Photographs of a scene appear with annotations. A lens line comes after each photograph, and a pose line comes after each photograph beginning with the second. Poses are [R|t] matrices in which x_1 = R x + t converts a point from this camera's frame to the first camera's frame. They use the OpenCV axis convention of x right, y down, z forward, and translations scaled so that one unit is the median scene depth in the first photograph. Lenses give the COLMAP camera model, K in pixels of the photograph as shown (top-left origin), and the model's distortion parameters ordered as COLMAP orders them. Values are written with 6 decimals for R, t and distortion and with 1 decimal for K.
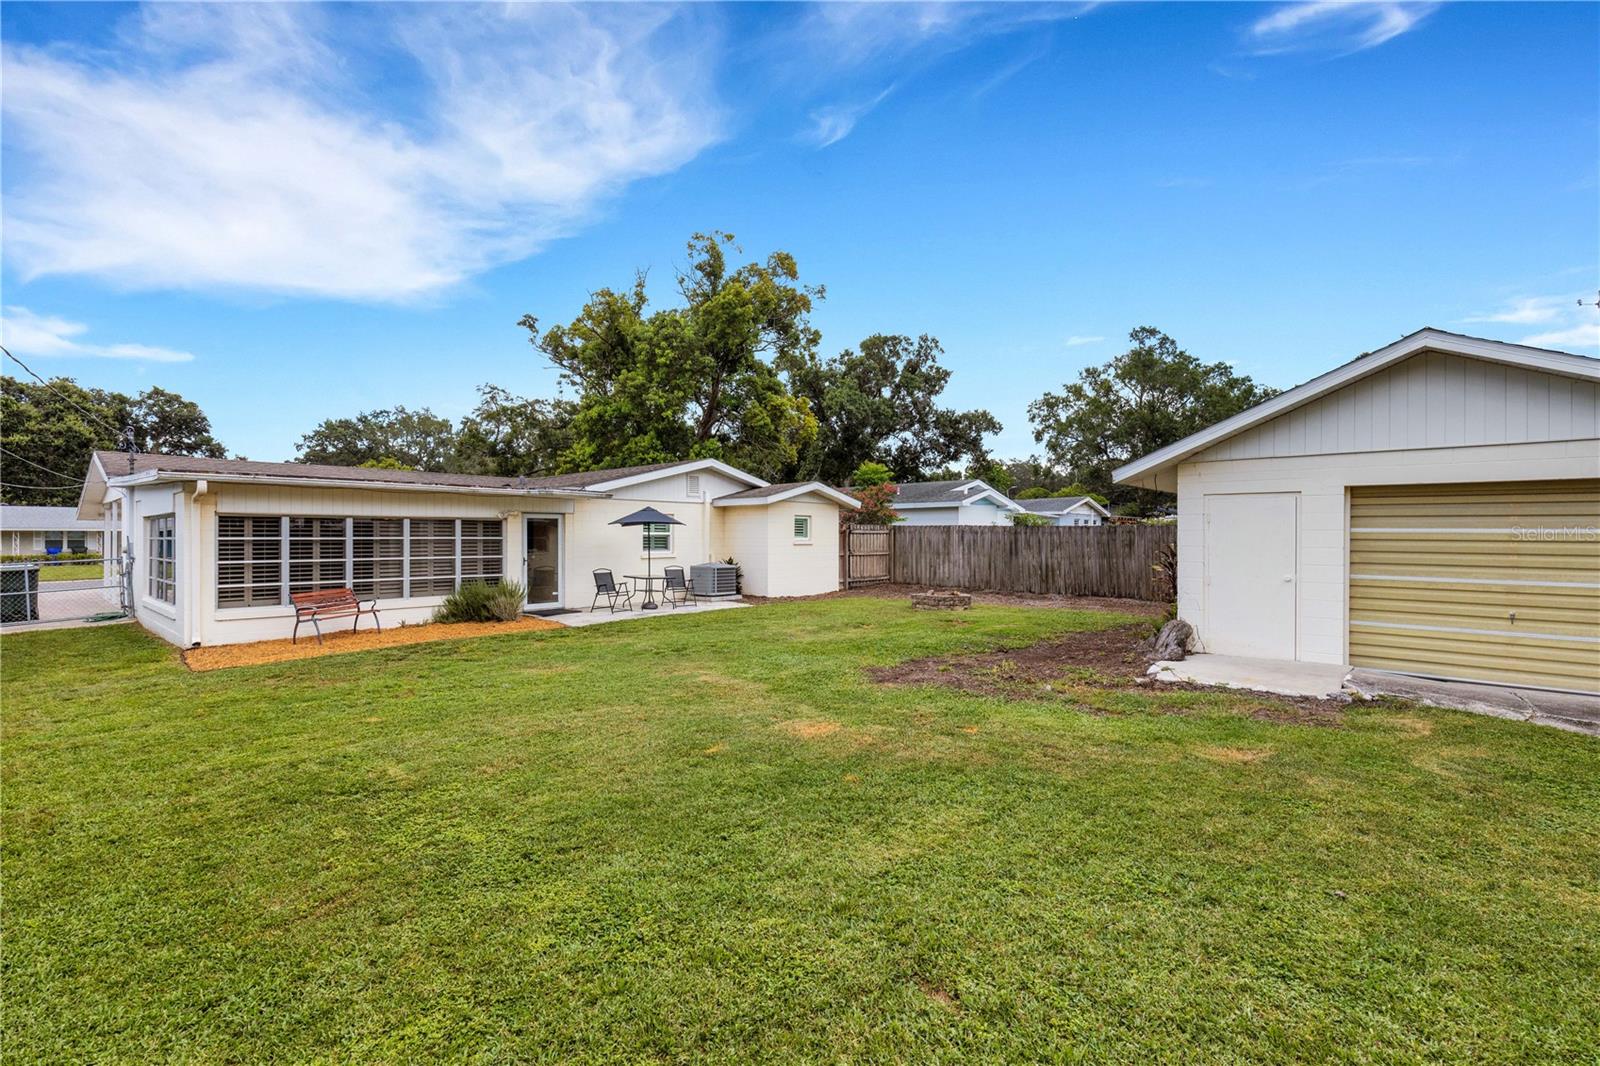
lens RADIAL K [[721.7, 0, 784.3], [0, 721.7, 535.3], [0, 0, 1]] dist [-0.000635, 0.000352]
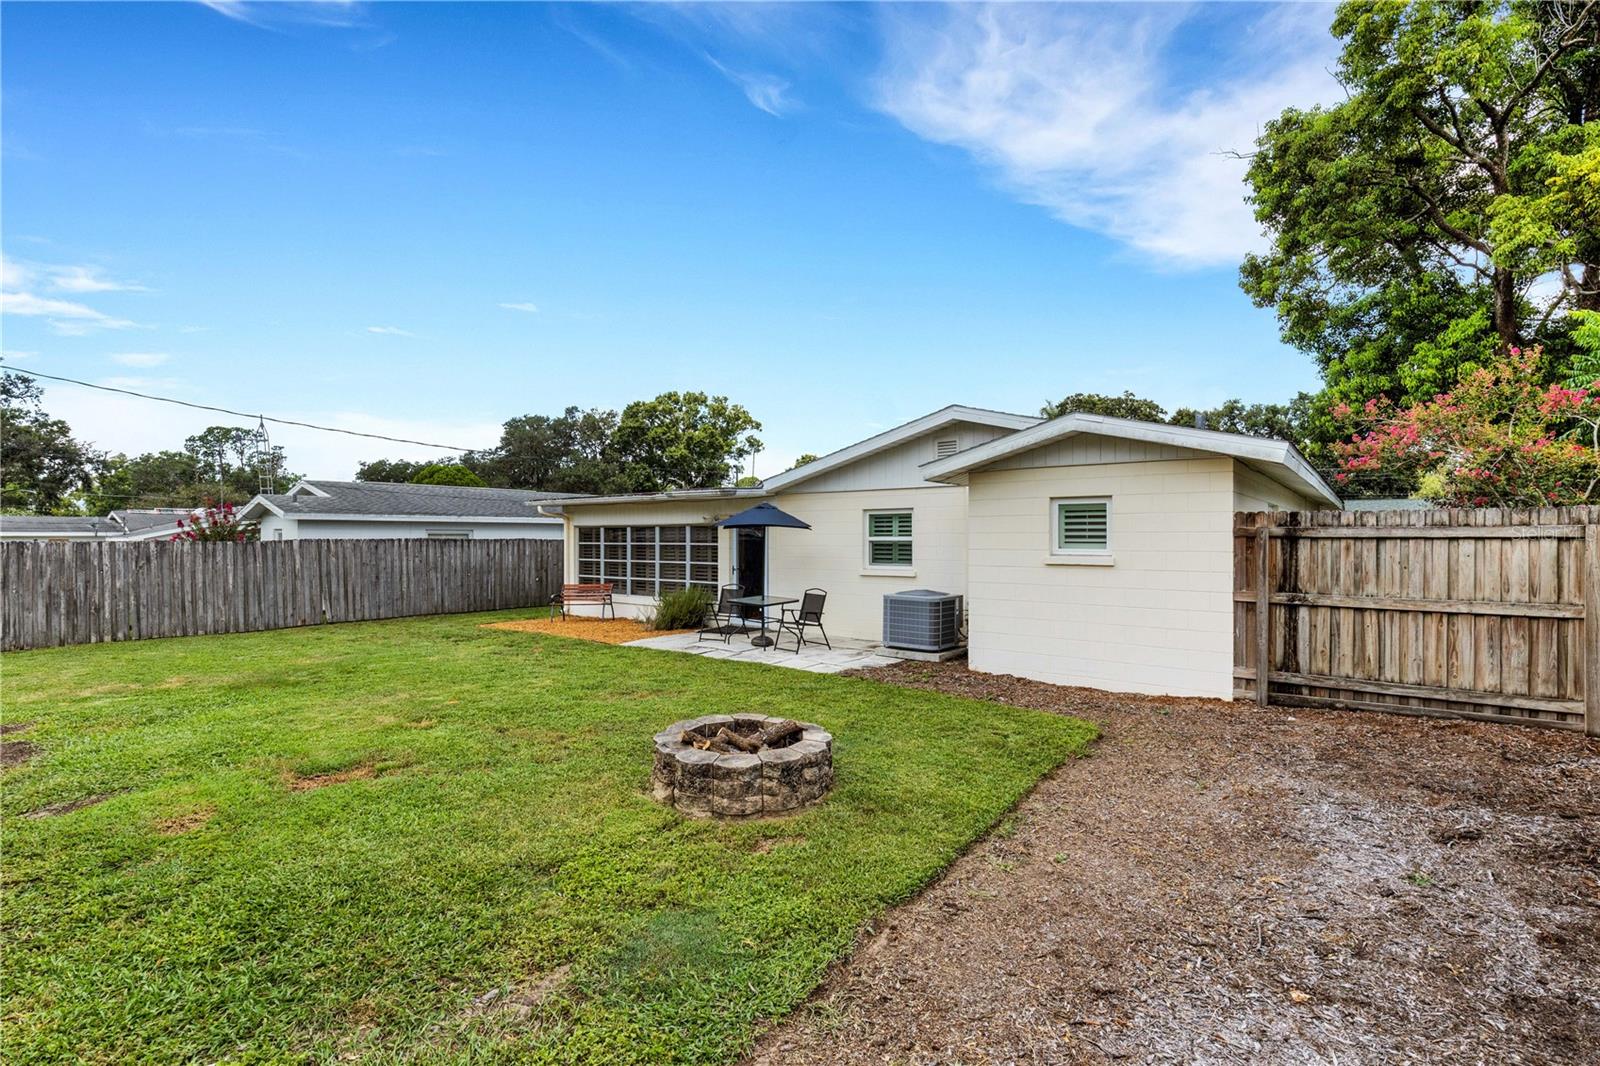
lens RADIAL K [[721.7, 0, 784.3], [0, 721.7, 535.3], [0, 0, 1]] dist [-0.000635, 0.000352]
pose [[0.055192, -0.002971, -0.998471, 0.586807], [0.003016, 0.999992, -0.002809, -0.004948], [0.998471, -0.002856, 0.055200, 1.079969]]
